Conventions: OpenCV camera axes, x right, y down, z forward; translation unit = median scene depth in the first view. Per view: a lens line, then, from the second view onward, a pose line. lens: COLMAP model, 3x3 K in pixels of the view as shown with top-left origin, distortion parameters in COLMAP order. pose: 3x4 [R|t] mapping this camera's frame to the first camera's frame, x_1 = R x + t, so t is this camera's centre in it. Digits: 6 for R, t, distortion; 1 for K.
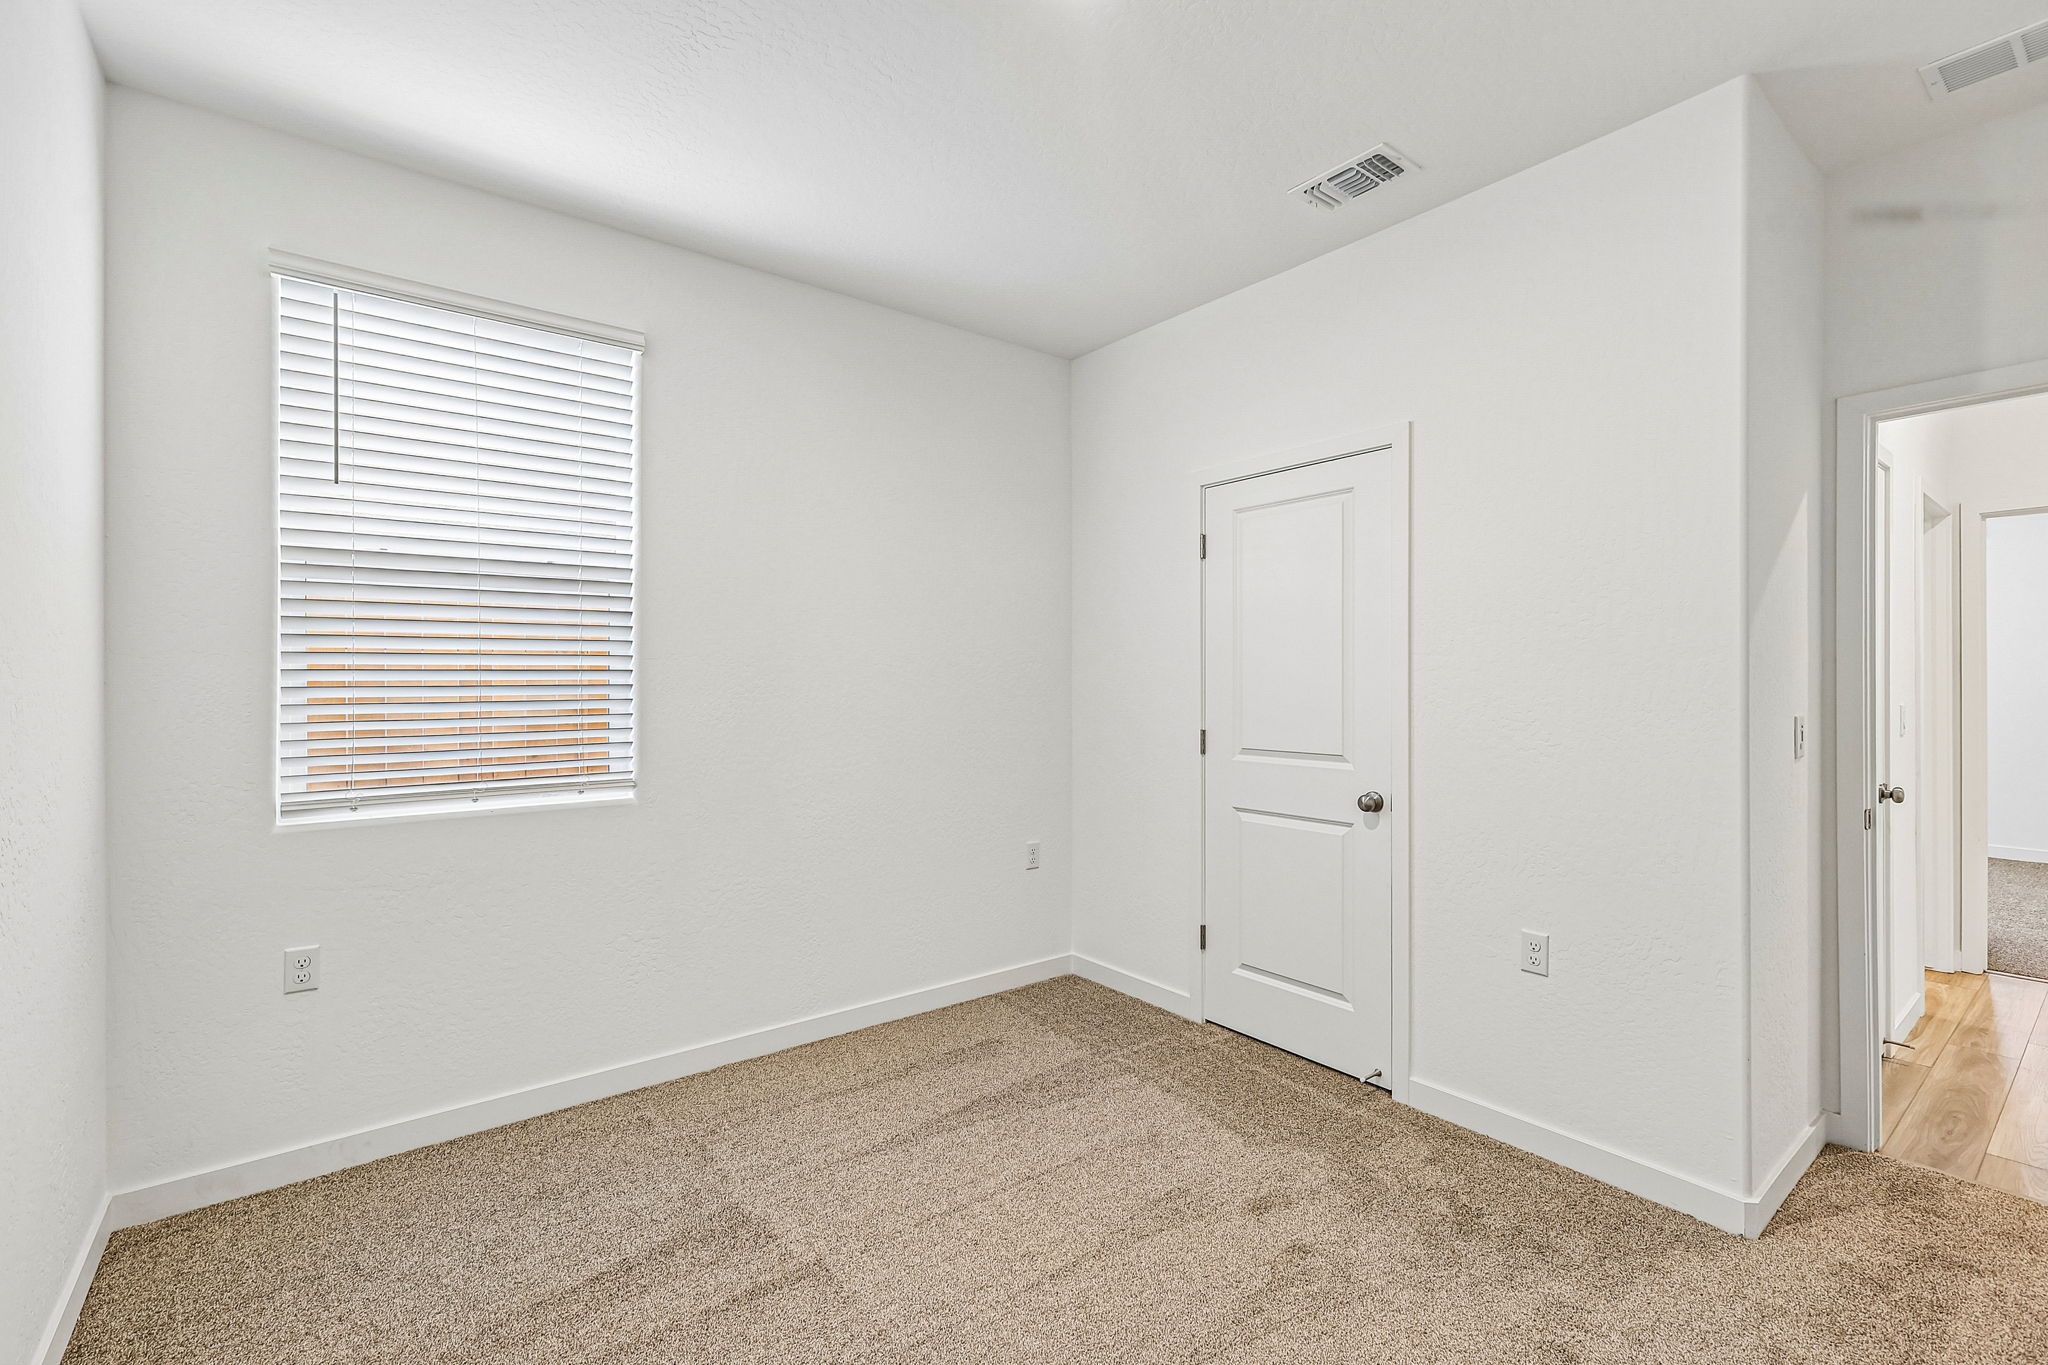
lens RADIAL K [[897.1, 0, 1022.7], [0, 897.1, 666.9], [0, 0, 1]] dist [0.003856, 0.000305]
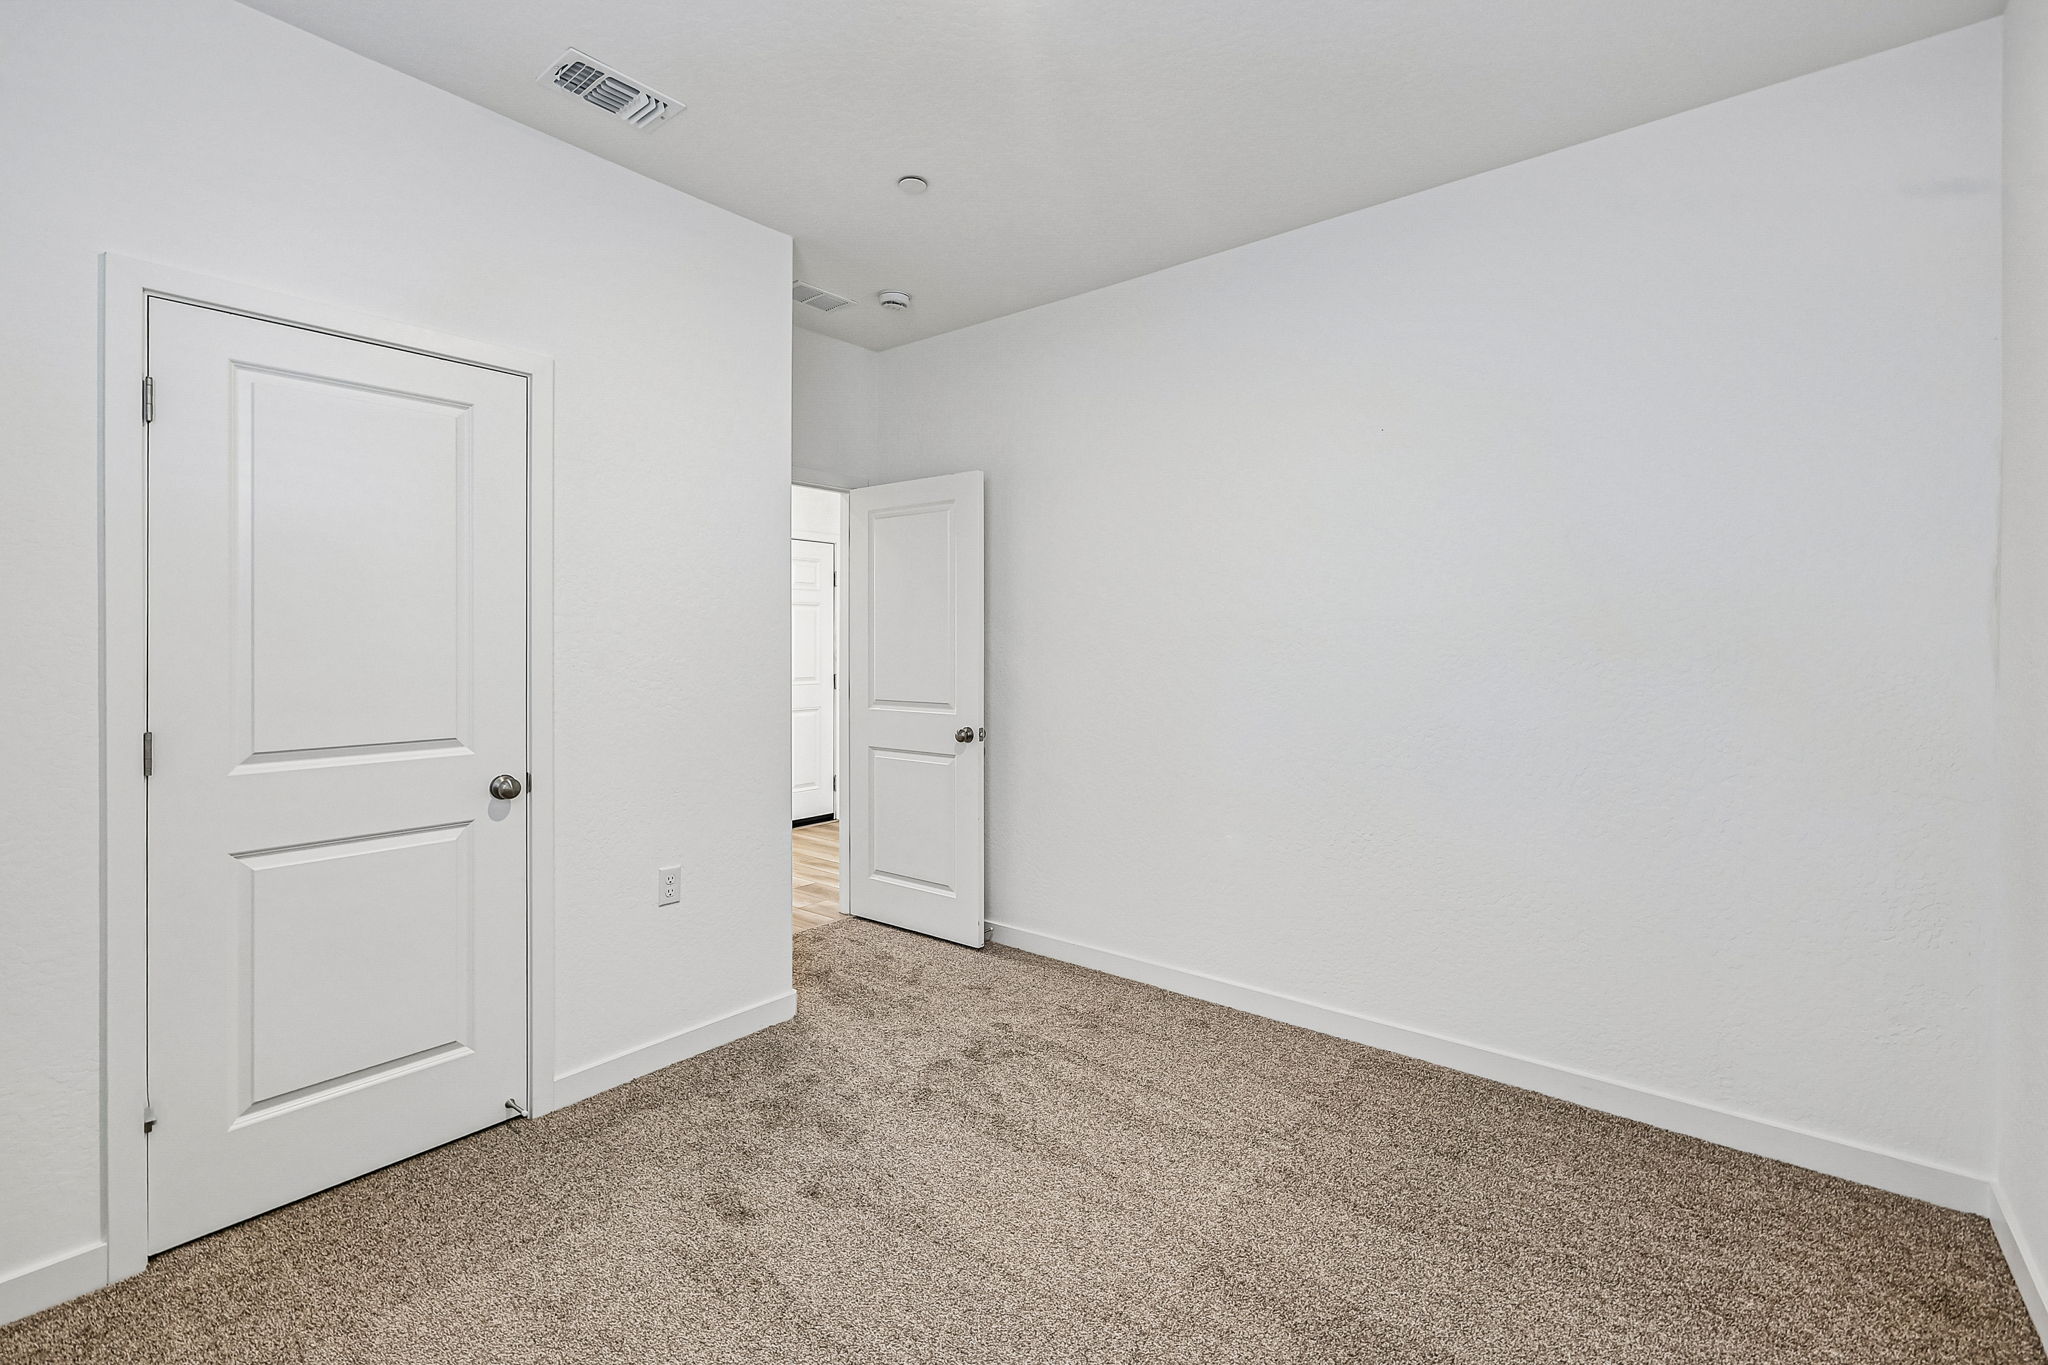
lens RADIAL K [[897.1, 0, 1033.5], [0, 897.1, 628.7], [0, 0, 1]] dist [0.003856, 0.000305]
pose [[-0.231428, 0.016263, 0.972716, -0.571242], [-0.014321, 0.999695, -0.020121, 0.011666], [-0.972747, -0.018587, -0.231124, 0.741472]]
